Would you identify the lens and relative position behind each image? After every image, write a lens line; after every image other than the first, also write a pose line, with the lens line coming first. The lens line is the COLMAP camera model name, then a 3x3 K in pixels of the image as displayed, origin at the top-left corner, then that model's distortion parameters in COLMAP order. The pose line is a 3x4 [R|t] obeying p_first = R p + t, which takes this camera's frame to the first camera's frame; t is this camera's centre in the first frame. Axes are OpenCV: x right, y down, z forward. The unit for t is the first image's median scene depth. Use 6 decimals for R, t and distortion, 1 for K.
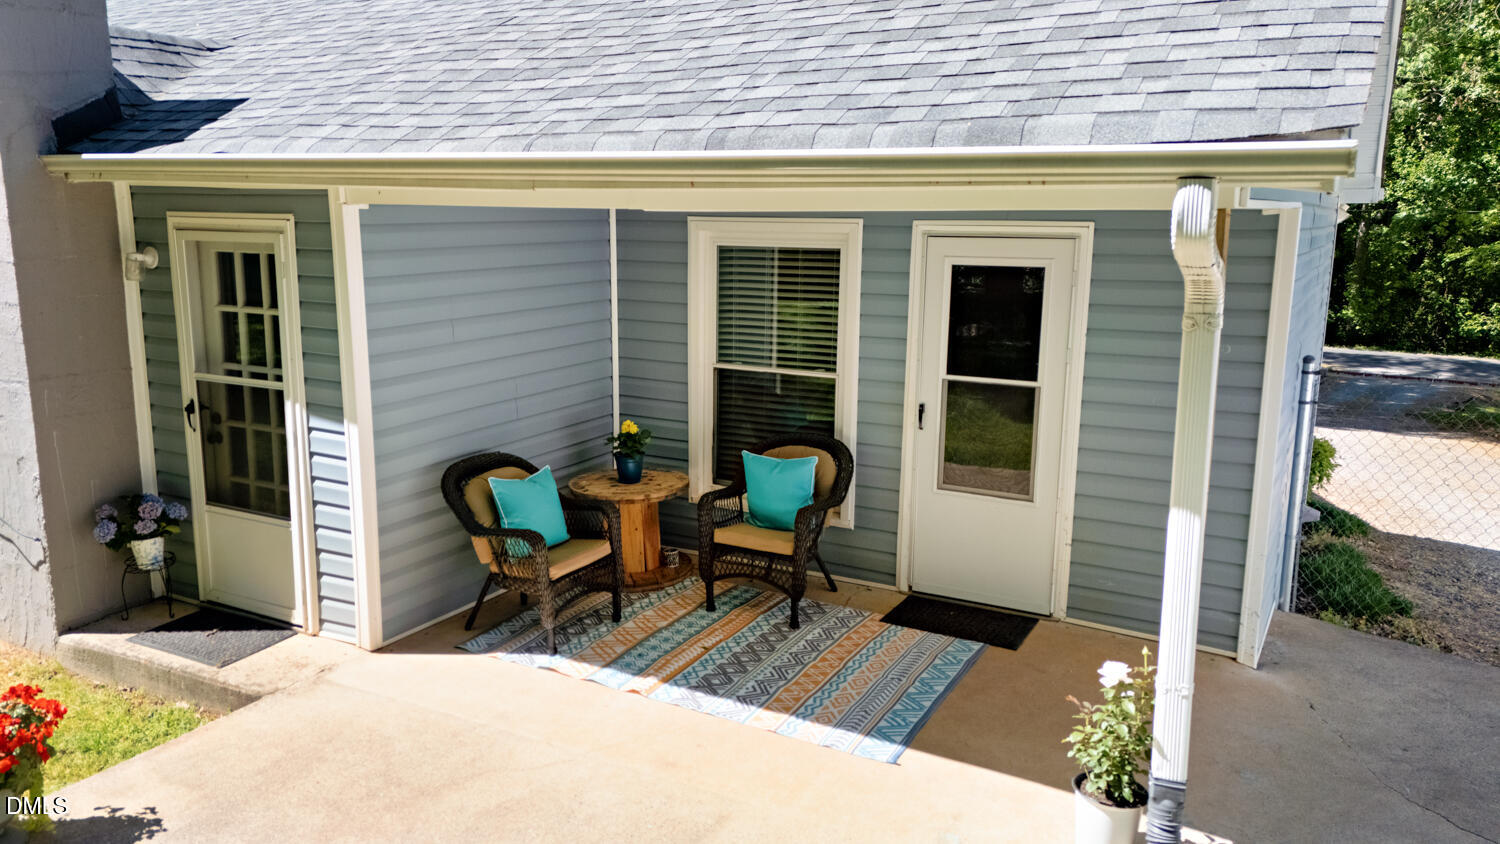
lens RADIAL K [[1091.6, 0, 756.8], [0, 1091.6, 424.6], [0, 0, 1]] dist [0.034968, -0.005778]
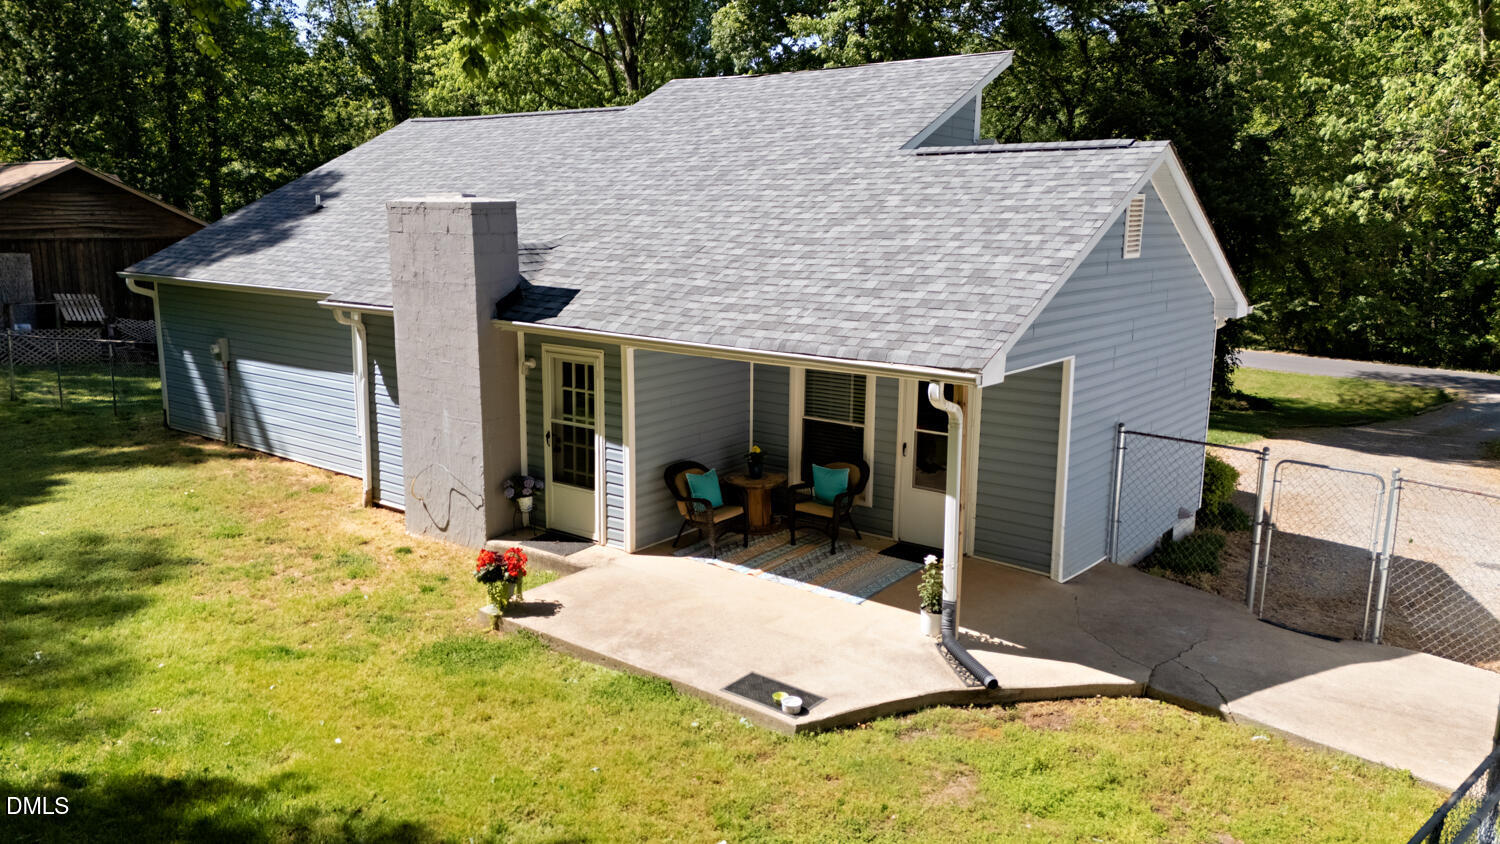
lens RADIAL K [[1091.6, 0, 755.0], [0, 1091.6, 419.9], [0, 0, 1]] dist [0.034968, -0.005778]
pose [[0.988169, 0.027247, -0.150928, 0.192723], [-0.027744, 0.999614, -0.001189, -0.054138], [0.150837, 0.005362, 0.988544, -1.021452]]
